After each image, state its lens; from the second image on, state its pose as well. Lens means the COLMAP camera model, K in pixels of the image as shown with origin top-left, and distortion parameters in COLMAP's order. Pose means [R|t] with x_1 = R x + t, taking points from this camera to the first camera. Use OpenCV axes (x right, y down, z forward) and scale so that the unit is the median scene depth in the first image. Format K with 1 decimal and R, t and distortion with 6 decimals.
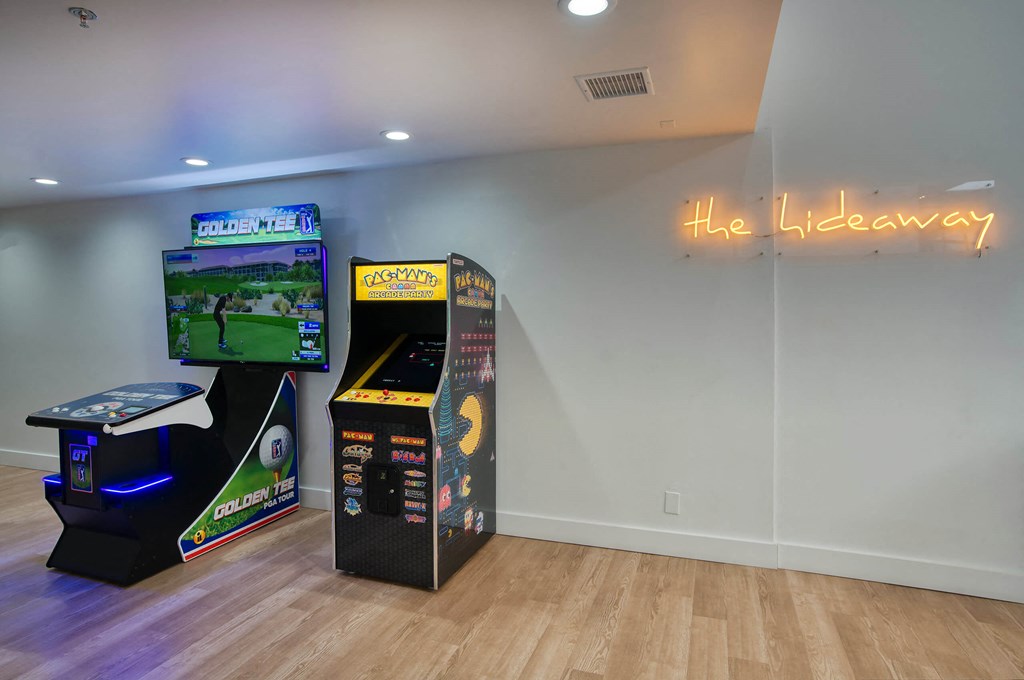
lens RADIAL K [[616.5, 0, 552.5], [0, 616.5, 292.4], [0, 0, 1]] dist [-0.026700, 0.017961]
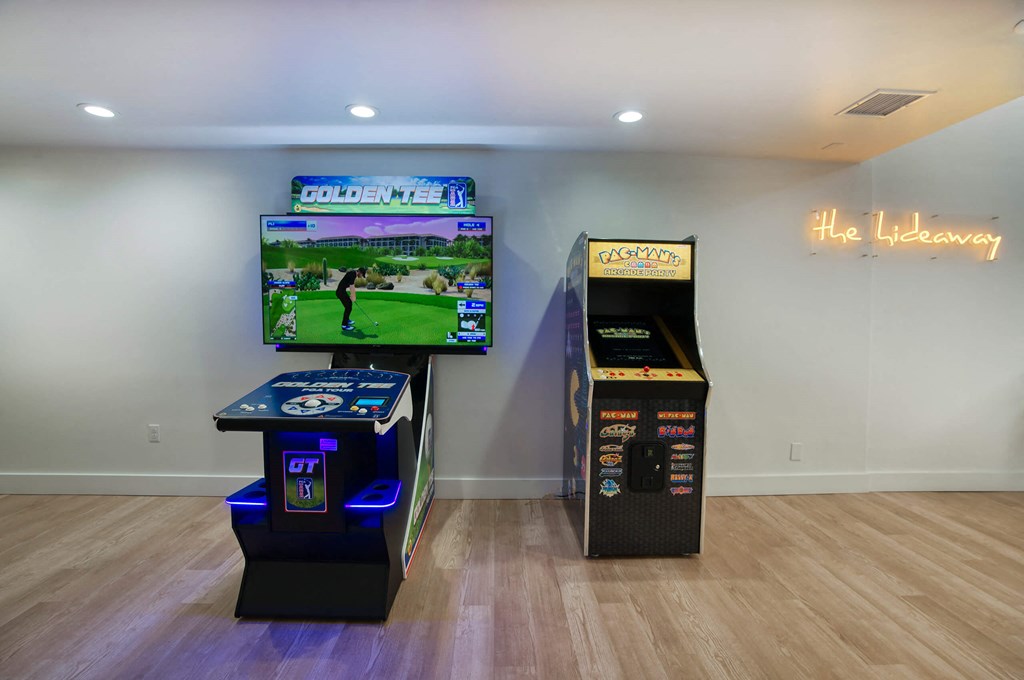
lens RADIAL K [[484.0, 0, 512.9], [0, 484.0, 305.1], [0, 0, 1]] dist [-0.047966, 0.016108]
pose [[0.924232, 0.021292, 0.381237, -0.739523], [-0.024593, 0.999690, 0.003790, 0.058701], [-0.381038, -0.012878, 0.924469, 0.347625]]
